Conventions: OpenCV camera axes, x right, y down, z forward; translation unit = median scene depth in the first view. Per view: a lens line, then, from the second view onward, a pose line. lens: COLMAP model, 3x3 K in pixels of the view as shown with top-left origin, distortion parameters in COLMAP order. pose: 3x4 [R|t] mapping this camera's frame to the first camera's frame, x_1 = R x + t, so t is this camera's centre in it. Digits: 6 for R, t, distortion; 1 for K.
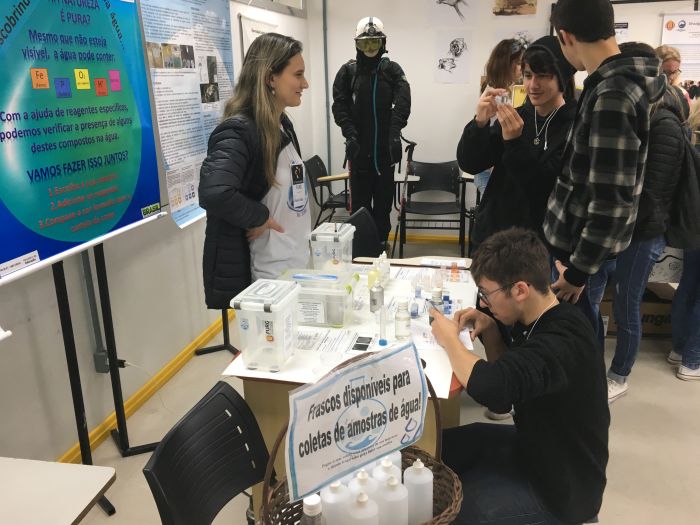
lens RADIAL K [[615.2, 0, 361.1], [0, 615.2, 257.8], [0, 0, 1]] dist [0.067125, -0.079761]
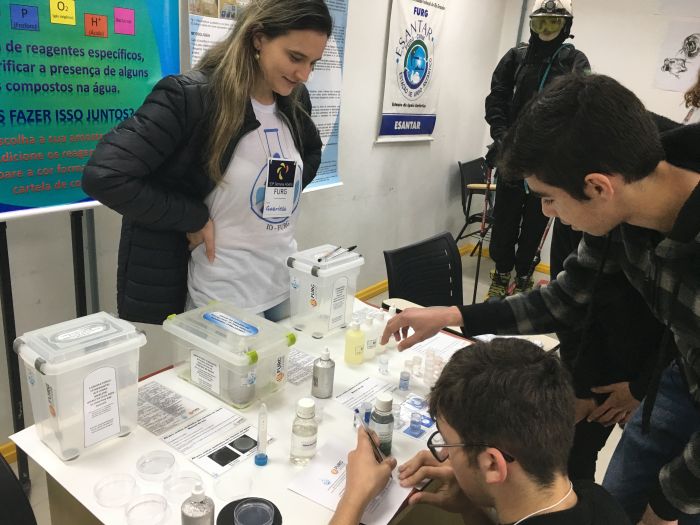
lens RADIAL K [[589.7, 0, 339.8], [0, 589.7, 264.9], [0, 0, 1]] dist [0.067790, -0.083537]
pose [[0.901677, 0.229007, -0.366788, 0.240711], [-0.215966, 0.973374, 0.076825, -0.101066], [0.374615, 0.009943, 0.927127, 0.408791]]
